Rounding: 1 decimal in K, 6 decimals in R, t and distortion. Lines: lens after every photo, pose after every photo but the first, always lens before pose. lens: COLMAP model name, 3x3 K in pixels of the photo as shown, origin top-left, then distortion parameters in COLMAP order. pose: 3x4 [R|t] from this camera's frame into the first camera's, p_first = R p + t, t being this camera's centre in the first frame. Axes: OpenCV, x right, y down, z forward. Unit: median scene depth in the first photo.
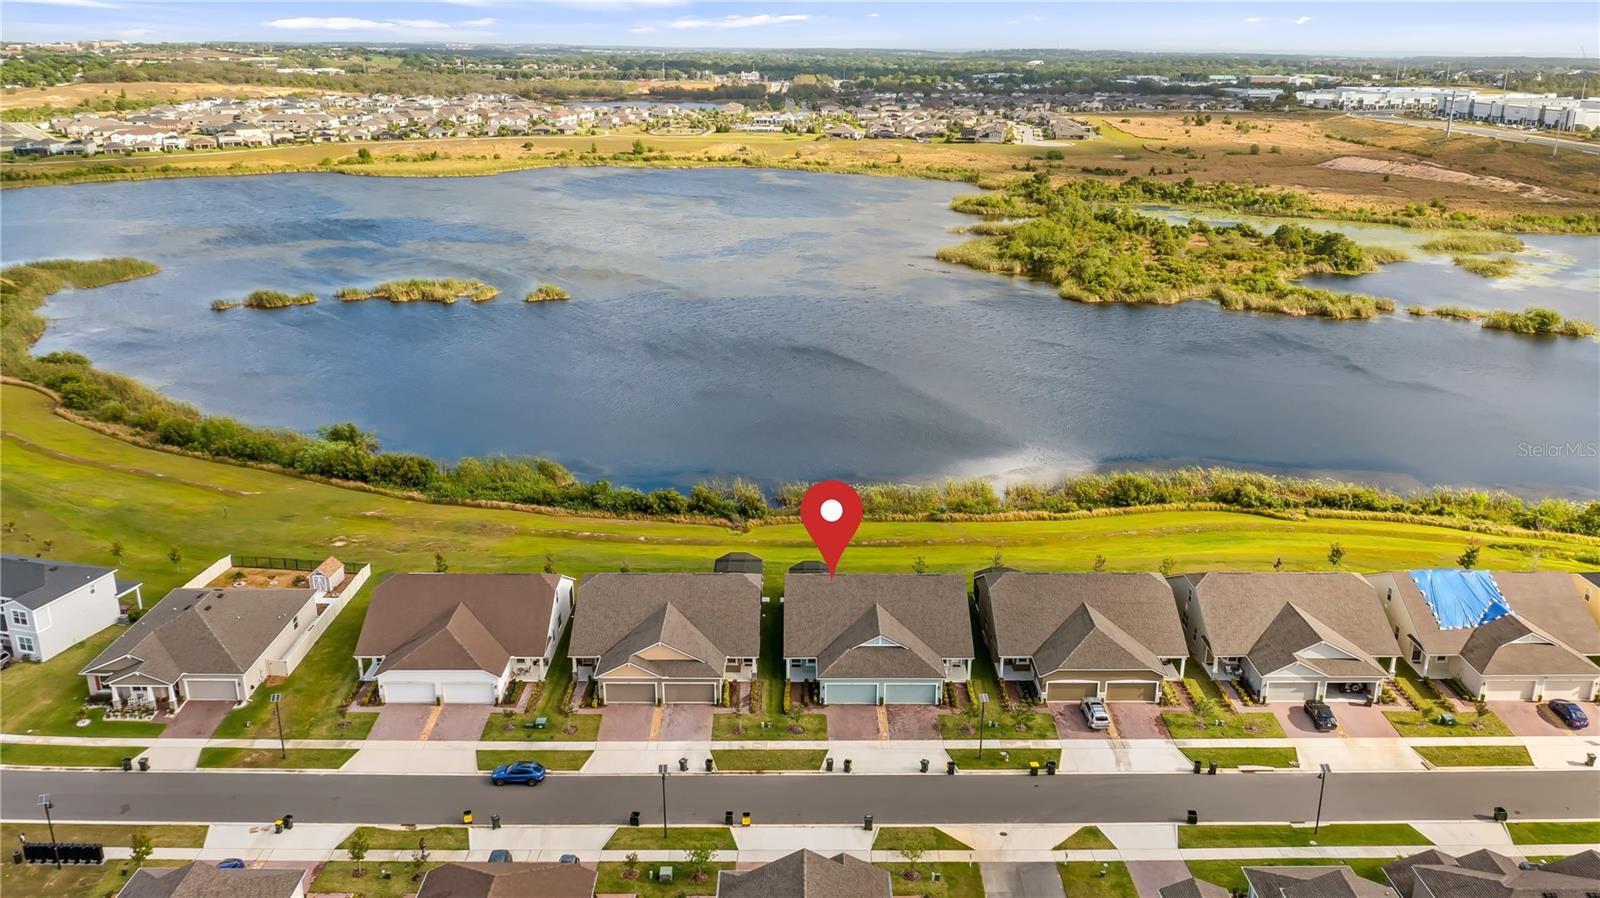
lens RADIAL K [[1266.8, 0, 800.0], [0, 1266.8, 449.0], [0, 0, 1]] dist [-0.021967, 0.006706]
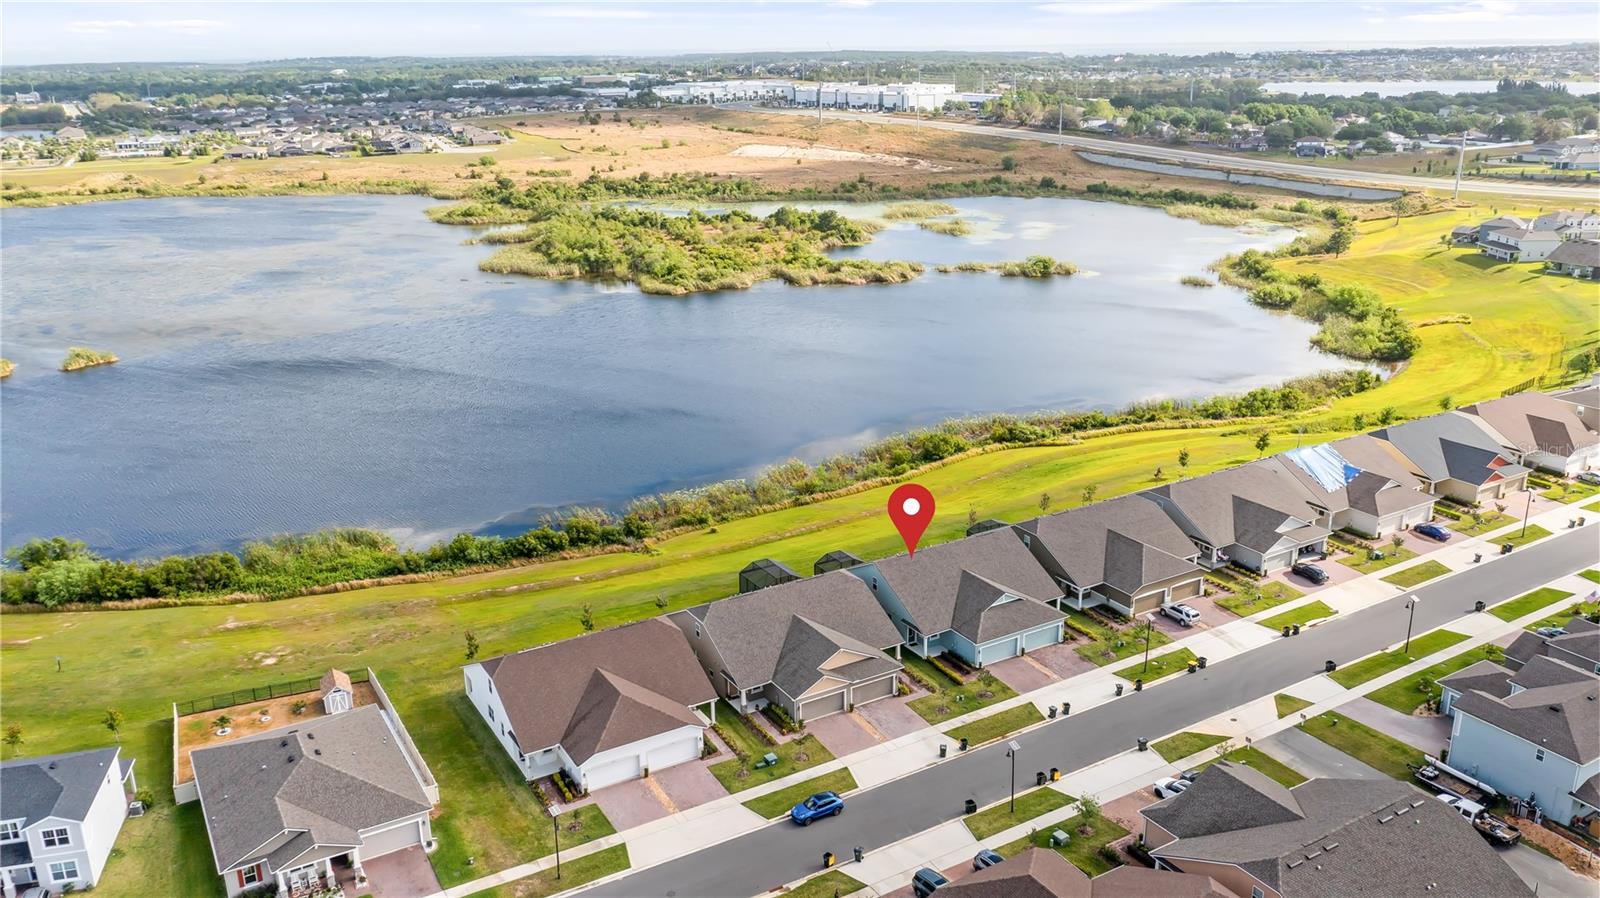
lens RADIAL K [[1266.8, 0, 800.0], [0, 1266.8, 449.0], [0, 0, 1]] dist [-0.021967, 0.006706]
pose [[0.860632, -0.171364, 0.479528, -0.225437], [0.173125, 0.984048, 0.040944, -0.018126], [-0.478895, 0.047781, 0.876571, 0.053342]]
